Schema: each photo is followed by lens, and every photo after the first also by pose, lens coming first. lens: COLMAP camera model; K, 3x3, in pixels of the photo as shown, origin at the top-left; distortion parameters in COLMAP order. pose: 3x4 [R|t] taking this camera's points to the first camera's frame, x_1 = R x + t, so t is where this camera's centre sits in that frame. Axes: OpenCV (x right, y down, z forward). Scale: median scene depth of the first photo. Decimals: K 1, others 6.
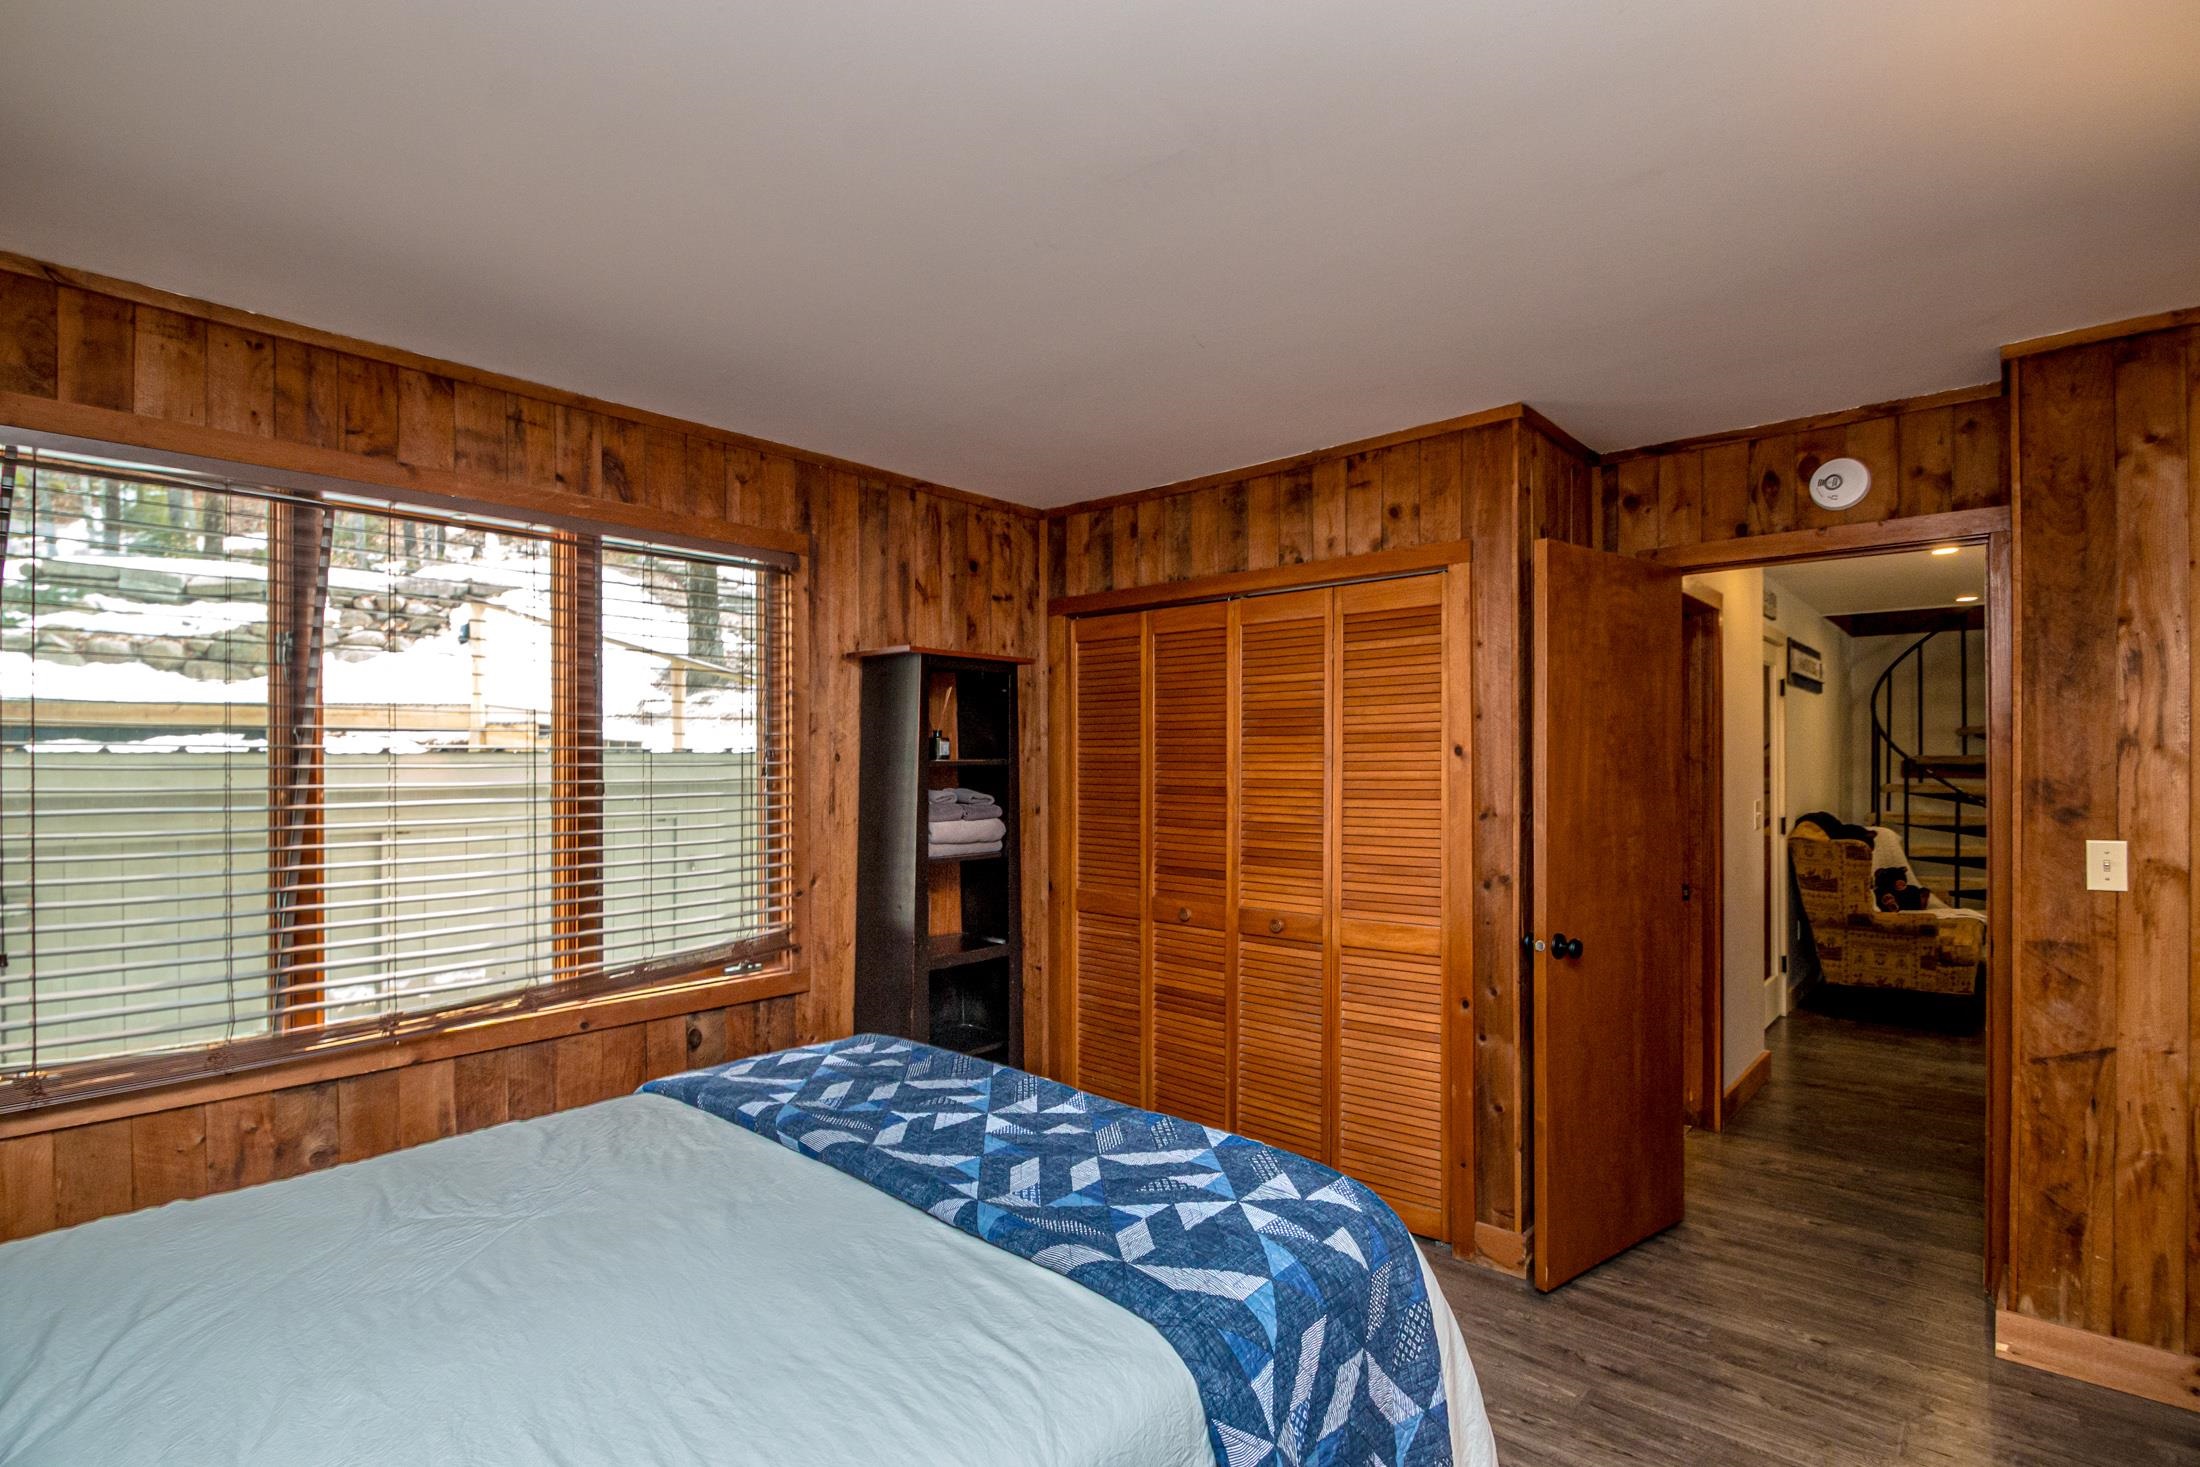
lens RADIAL K [[1046.3, 0, 1098.1], [0, 1046.3, 767.5], [0, 0, 1]] dist [0.004096, -0.011510]
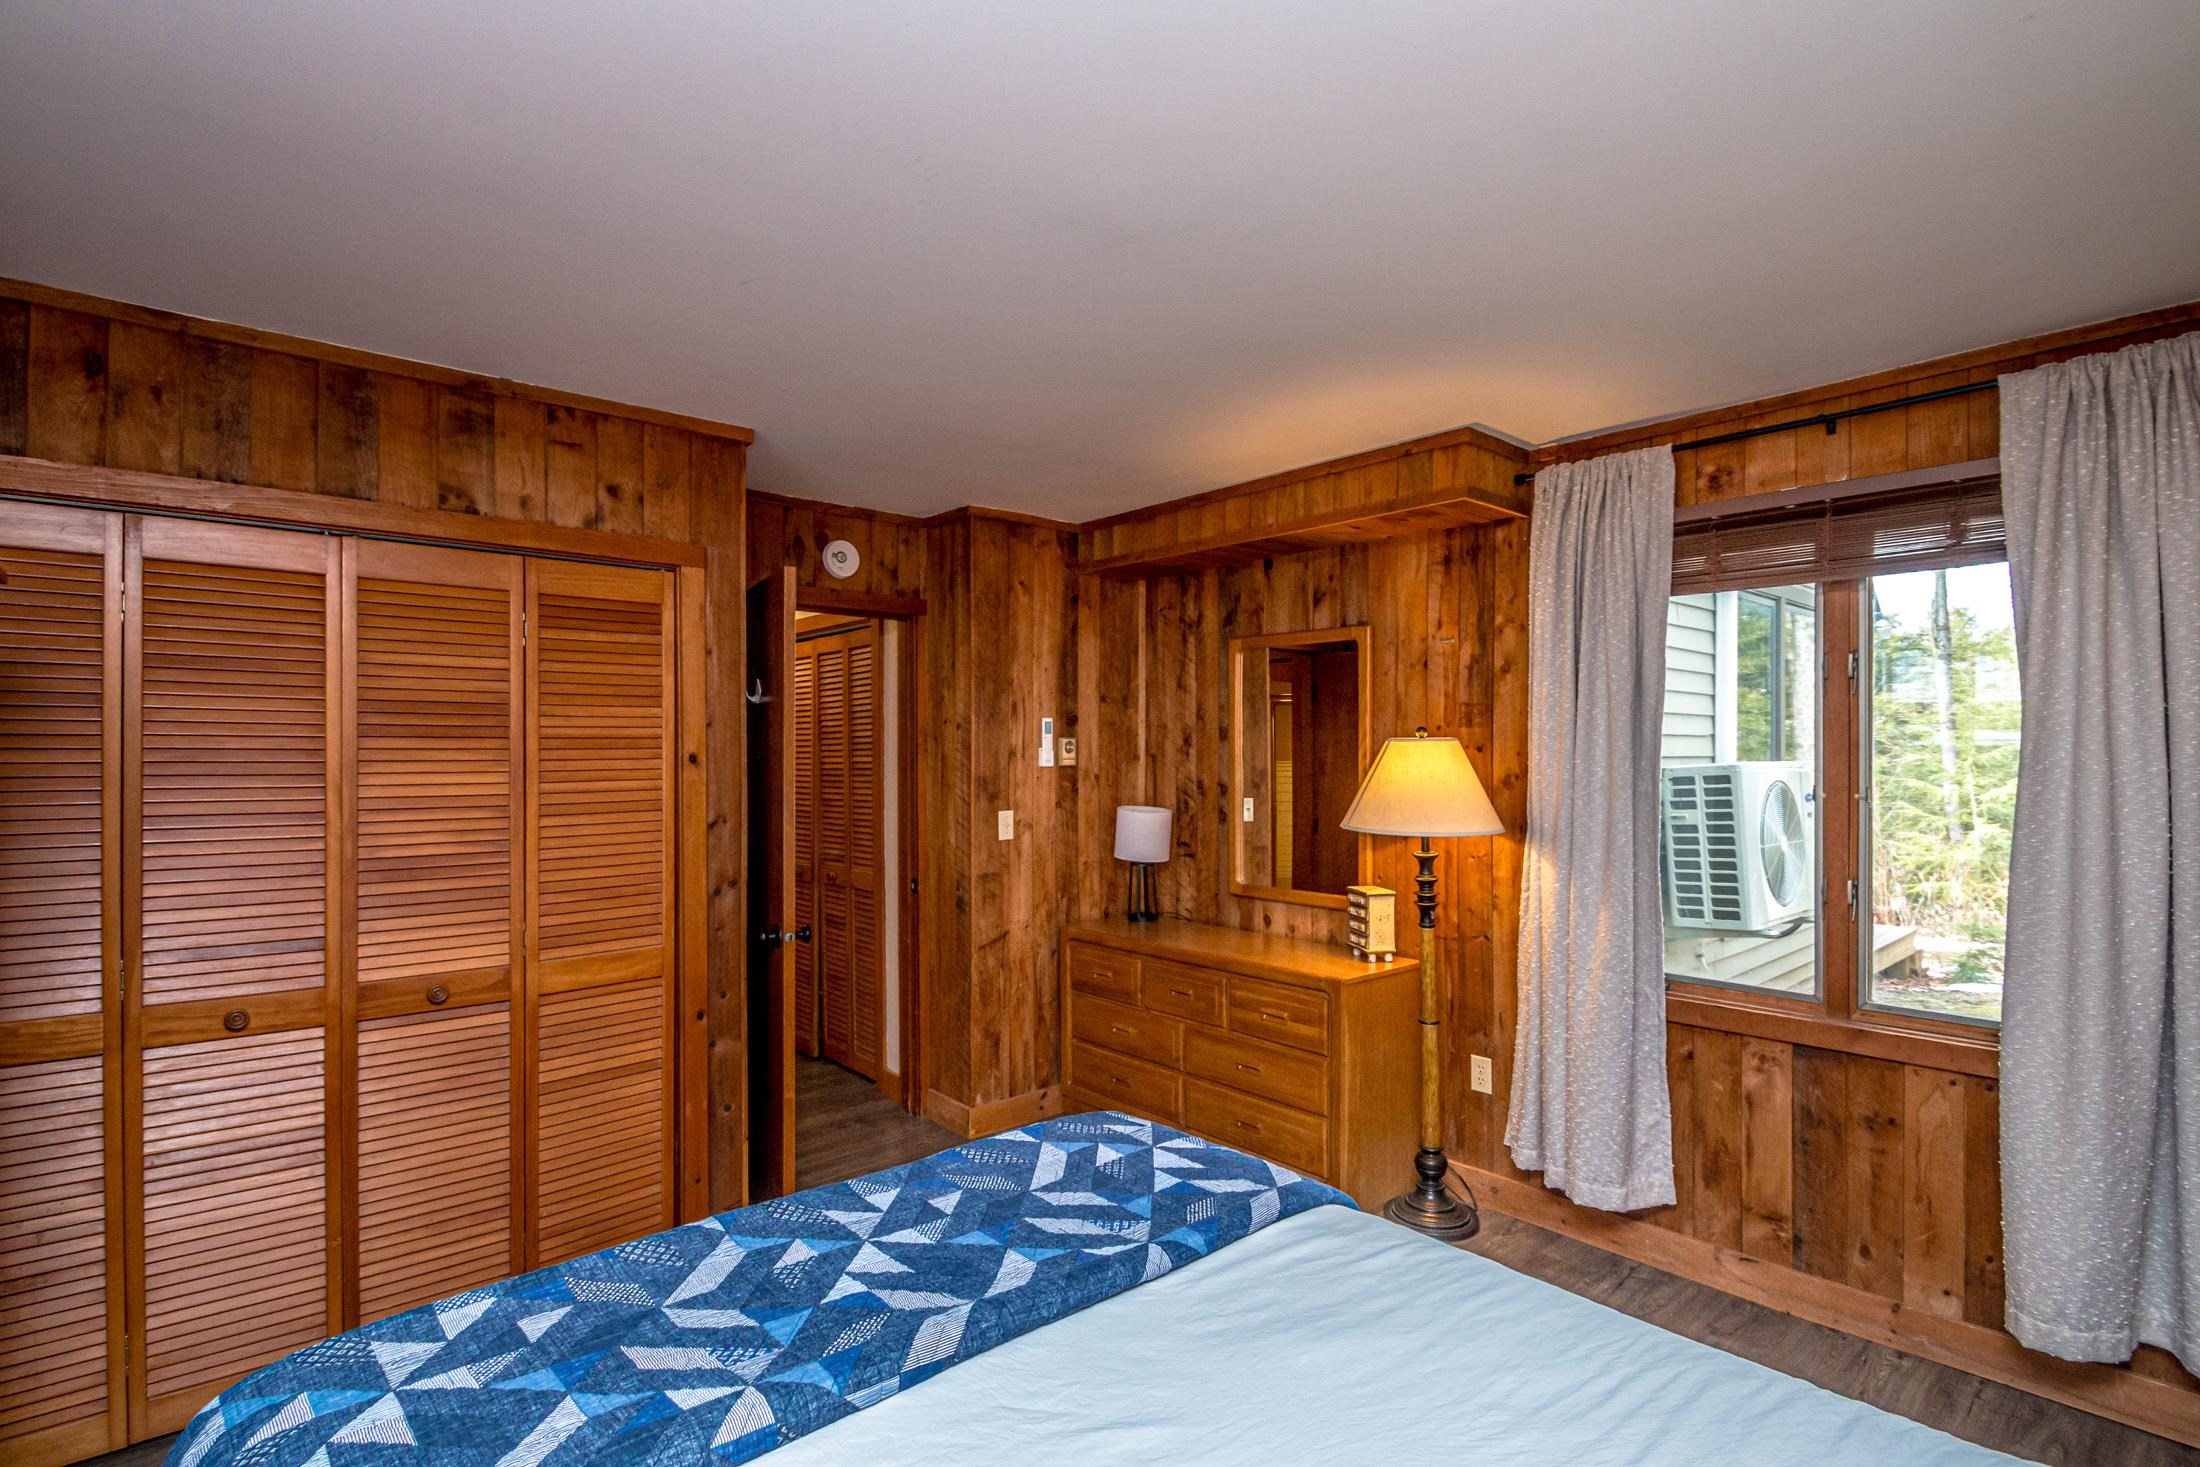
lens RADIAL K [[1046.3, 0, 1098.1], [0, 1046.3, 767.5], [0, 0, 1]] dist [0.004096, -0.011510]
pose [[0.118533, -0.013229, 0.992862, -0.723025], [0.006462, 0.999900, 0.012551, -0.022296], [-0.992929, 0.004928, 0.118606, 0.632391]]
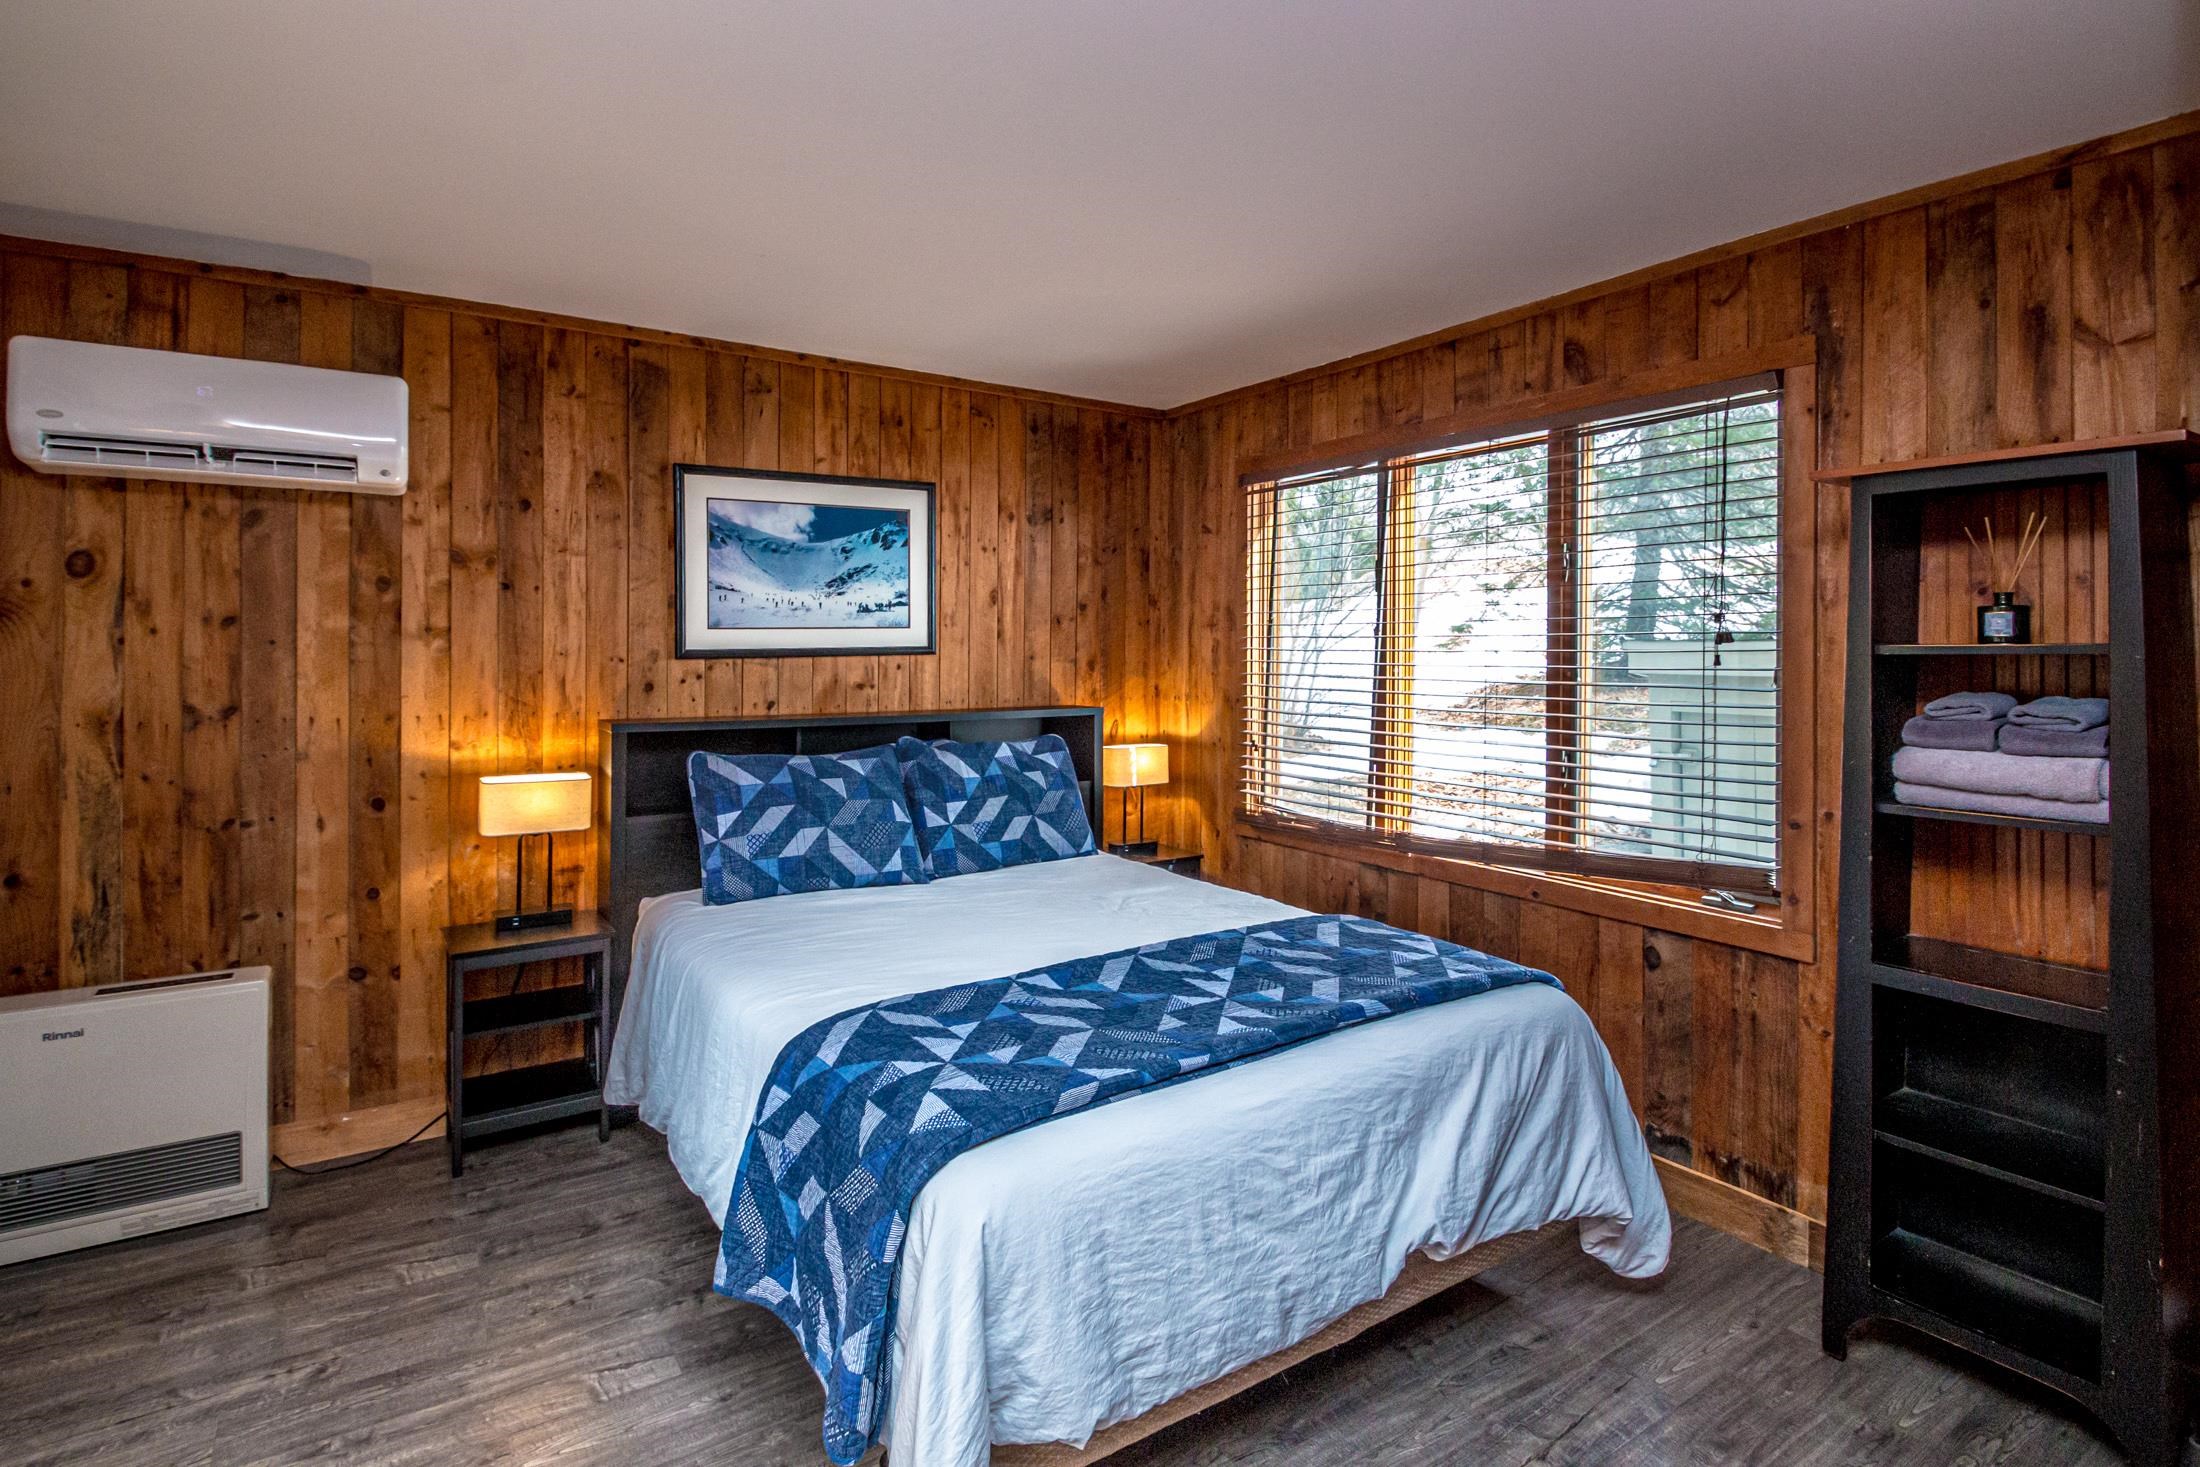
lens RADIAL K [[1079.6, 0, 1098.4], [0, 1079.6, 672.3], [0, 0, 1]] dist [0.004379, -0.012734]
pose [[-0.252844, 0.021708, -0.967263, 0.783756], [-0.007980, 0.999667, 0.024522, -0.004152], [0.967474, 0.013919, -0.252587, 0.974907]]
